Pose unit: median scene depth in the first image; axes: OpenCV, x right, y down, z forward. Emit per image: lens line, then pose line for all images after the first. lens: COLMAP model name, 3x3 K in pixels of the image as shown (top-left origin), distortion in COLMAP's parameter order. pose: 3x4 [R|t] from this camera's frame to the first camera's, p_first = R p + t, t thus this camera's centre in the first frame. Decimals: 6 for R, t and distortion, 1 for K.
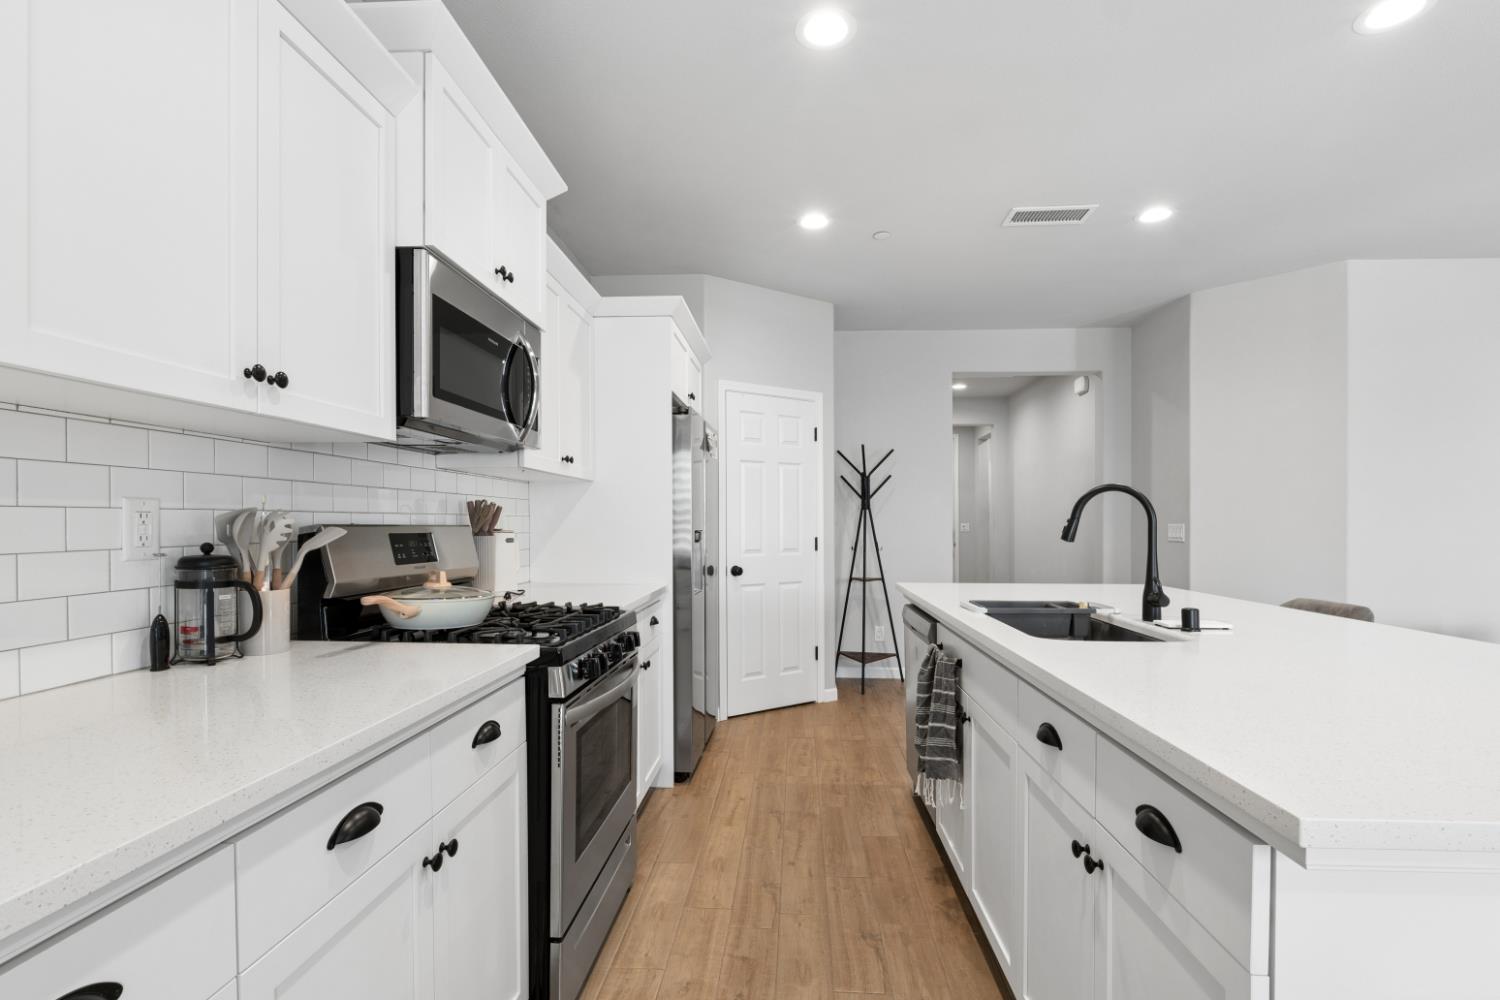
lens RADIAL K [[703.4, 0, 768.3], [0, 703.4, 525.6], [0, 0, 1]] dist [-0.001029, -0.000022]
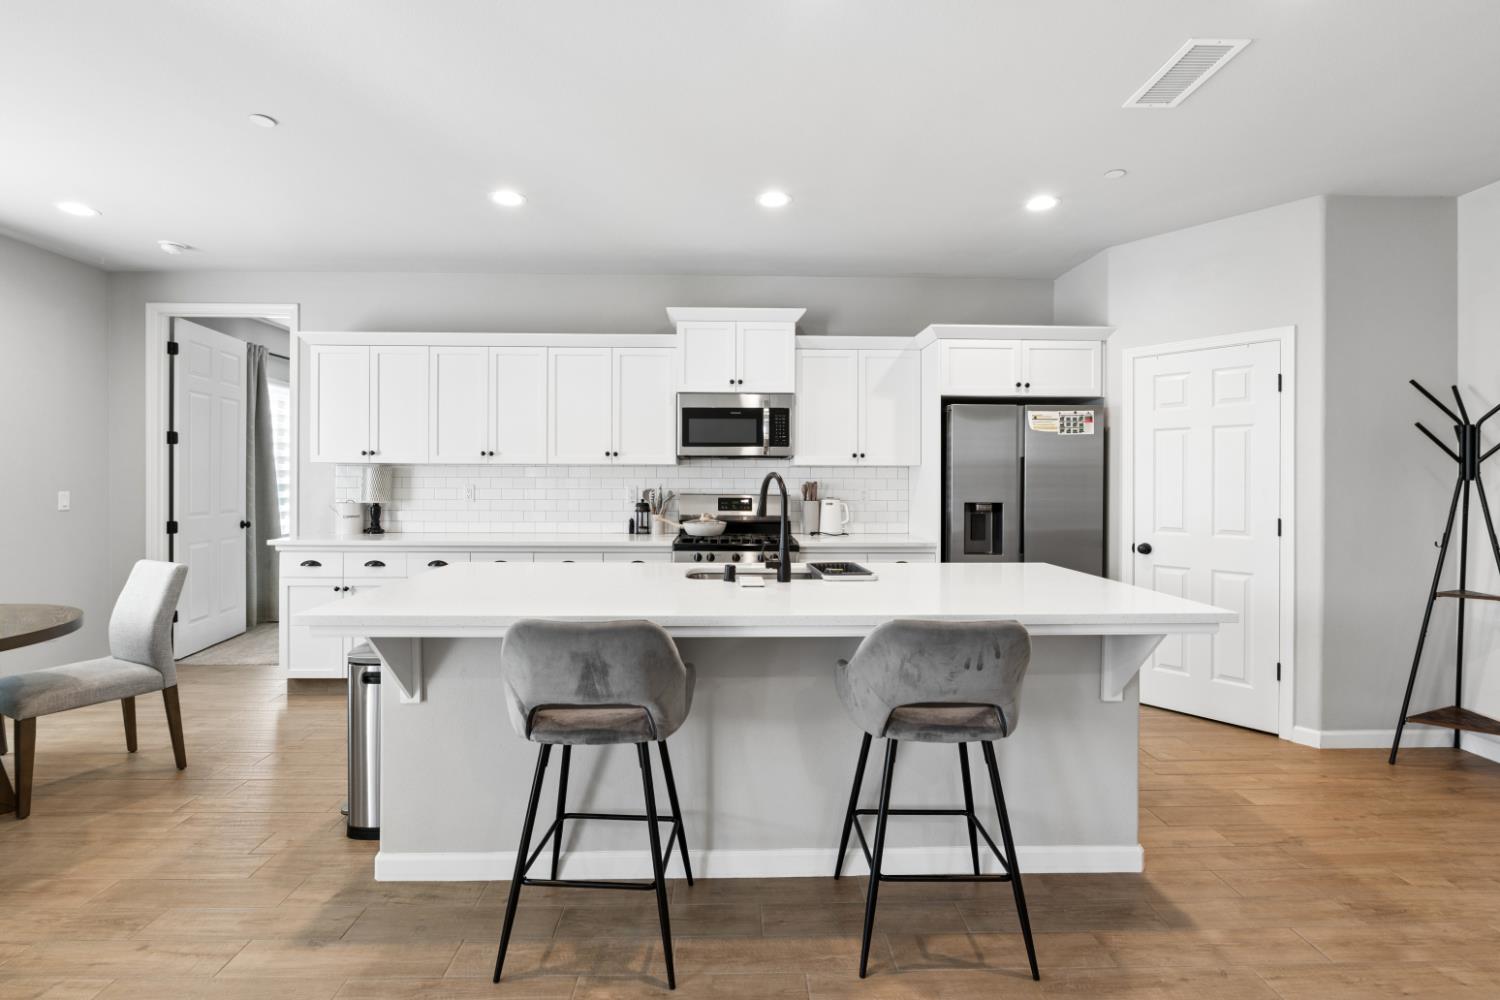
lens RADIAL K [[703.1, 0, 746.3], [0, 703.1, 480.3], [0, 0, 1]] dist [-0.010934, 0.000435]
pose [[0.070944, -0.000268, -0.997480, 1.049960], [-0.007976, 0.999968, -0.000836, -0.026481], [0.997448, 0.008015, 0.070940, 0.503891]]
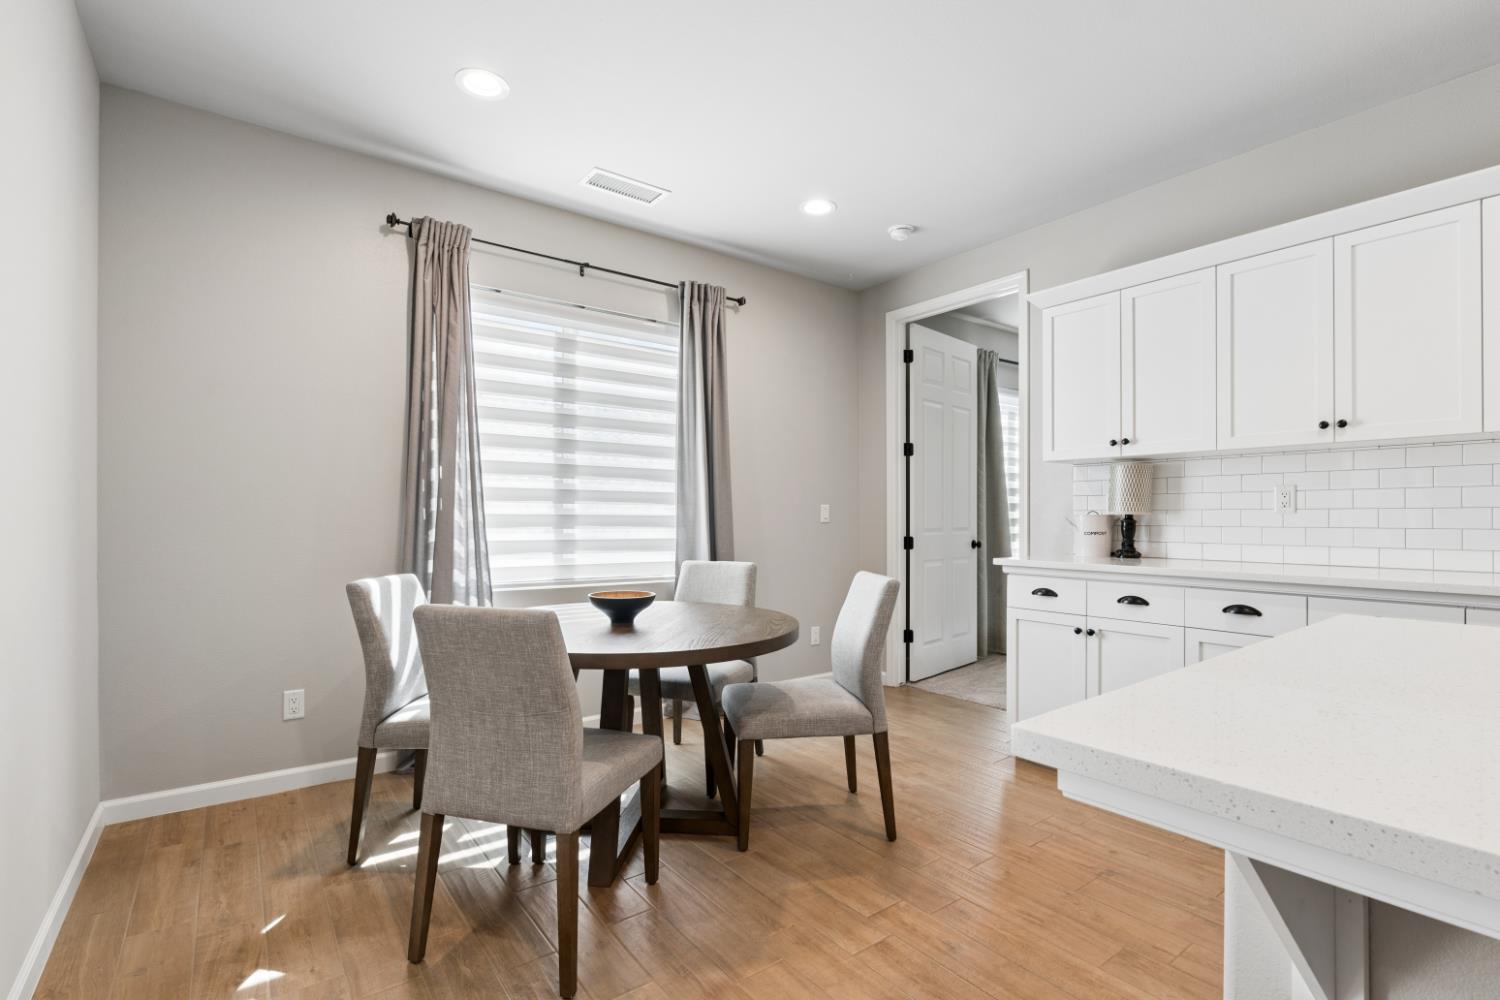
lens RADIAL K [[693.3, 0, 745.9], [0, 693.3, 518.9], [0, 0, 1]] dist [-0.010027, 0.000170]
pose [[-0.774940, 0.001564, -0.632033, 0.659783], [-0.003011, 0.999976, 0.006166, 0.022380], [0.632027, 0.006681, -0.774917, 0.292171]]
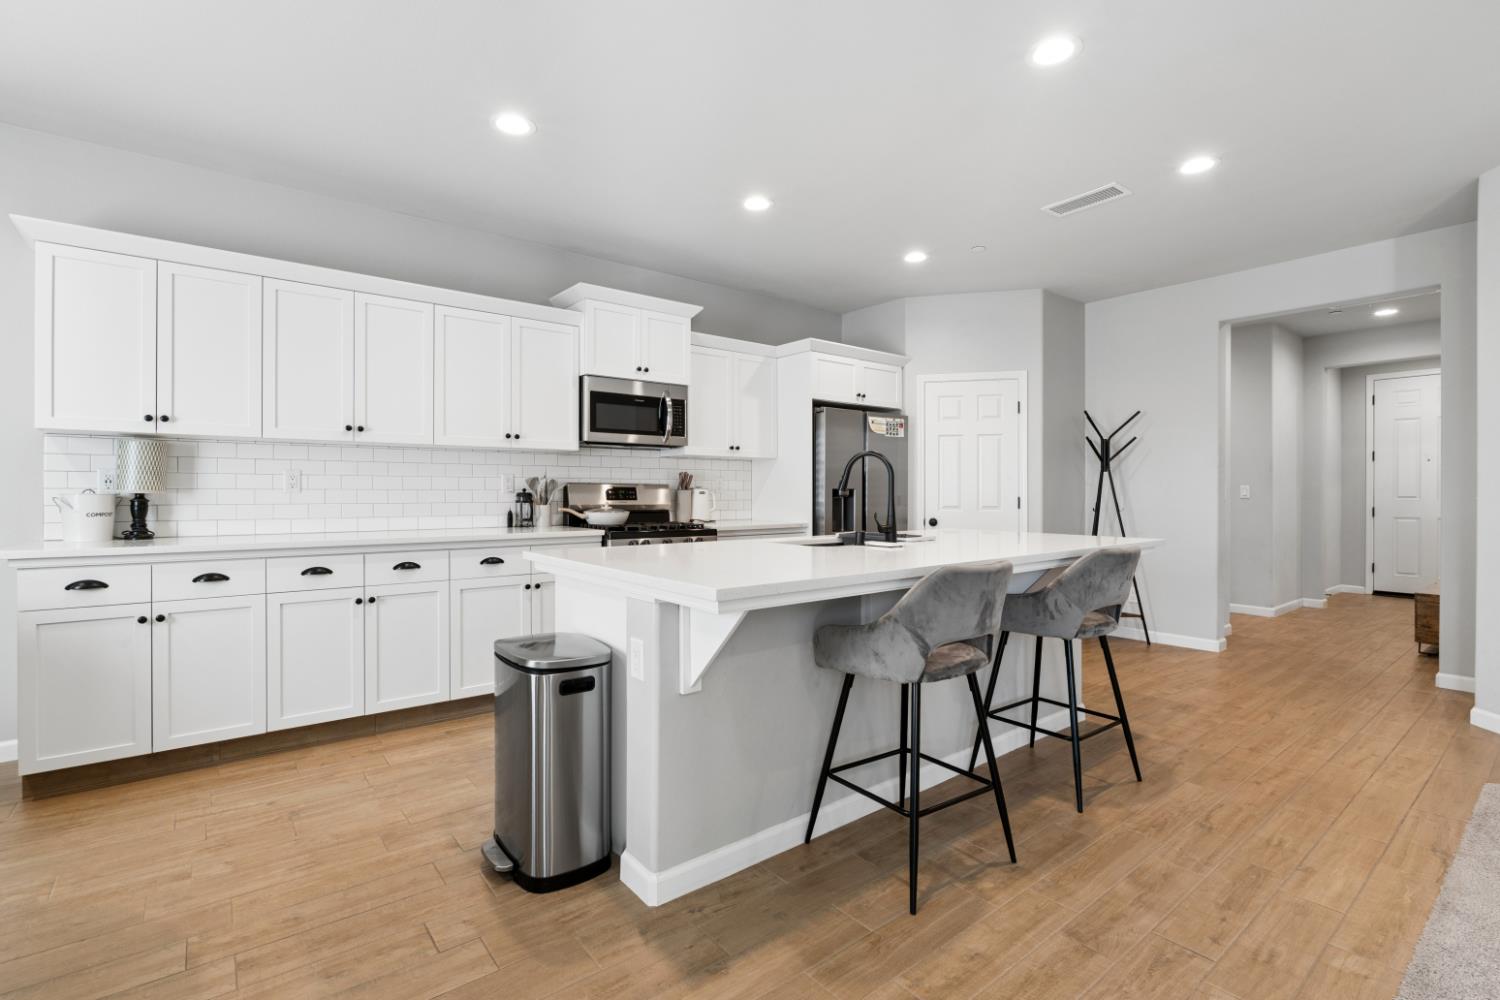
lens RADIAL K [[687.4, 0, 748.8], [0, 687.4, 492.2], [0, 0, 1]] dist [-0.012001, -0.000120]
pose [[0.657862, 0.001025, -0.753138, 0.838710], [-0.004125, 0.999989, -0.002242, 0.017751], [0.753127, 0.004582, 0.657859, -0.092656]]
